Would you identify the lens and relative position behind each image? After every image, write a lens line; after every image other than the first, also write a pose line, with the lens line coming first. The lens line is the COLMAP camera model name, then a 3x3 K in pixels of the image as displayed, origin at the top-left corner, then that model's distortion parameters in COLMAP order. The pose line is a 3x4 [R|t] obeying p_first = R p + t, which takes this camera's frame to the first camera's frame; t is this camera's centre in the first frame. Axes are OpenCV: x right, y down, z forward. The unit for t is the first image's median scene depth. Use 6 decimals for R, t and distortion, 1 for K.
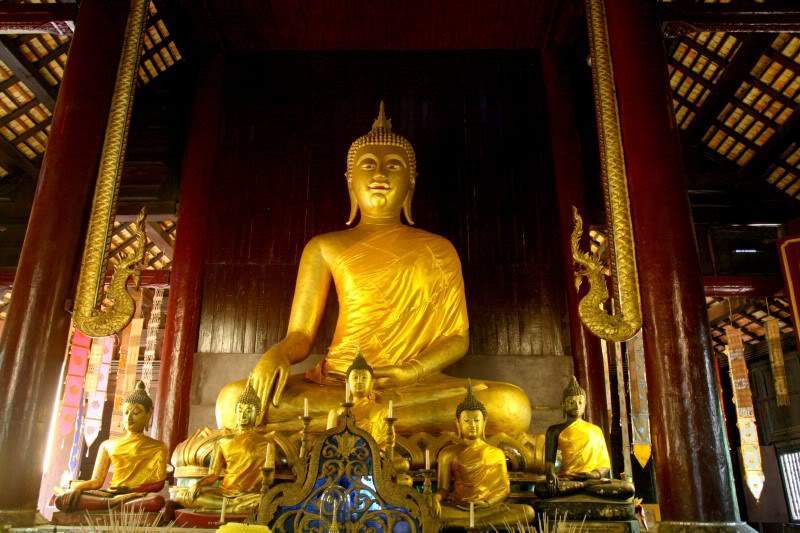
lens RADIAL K [[670.3, 0, 397.7], [0, 670.3, 264.3], [0, 0, 1]] dist [-0.066419, -0.002231]
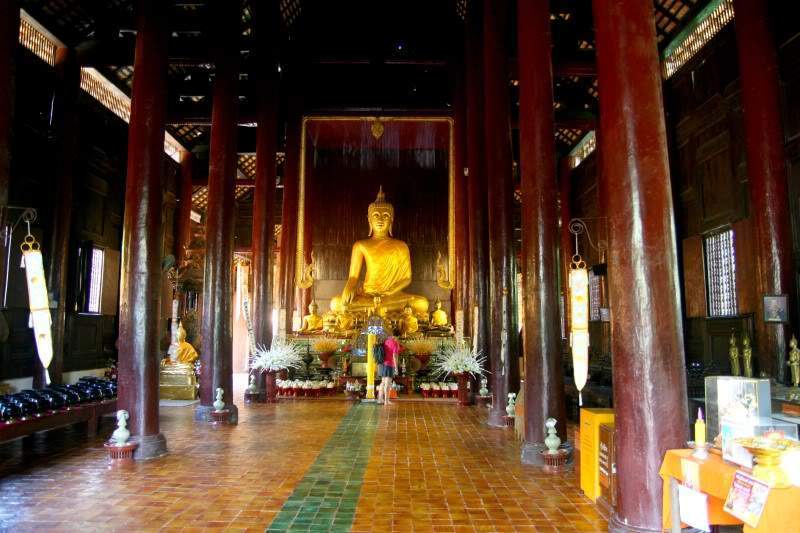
lens RADIAL K [[635.3, 0, 401.1], [0, 635.3, 265.5], [0, 0, 1]] dist [0.005414, 0.000171]
pose [[0.999516, -0.000152, 0.031109, -0.027158], [-0.007060, 0.972786, 0.231596, -0.637928], [-0.030298, -0.231704, 0.972314, -1.828457]]
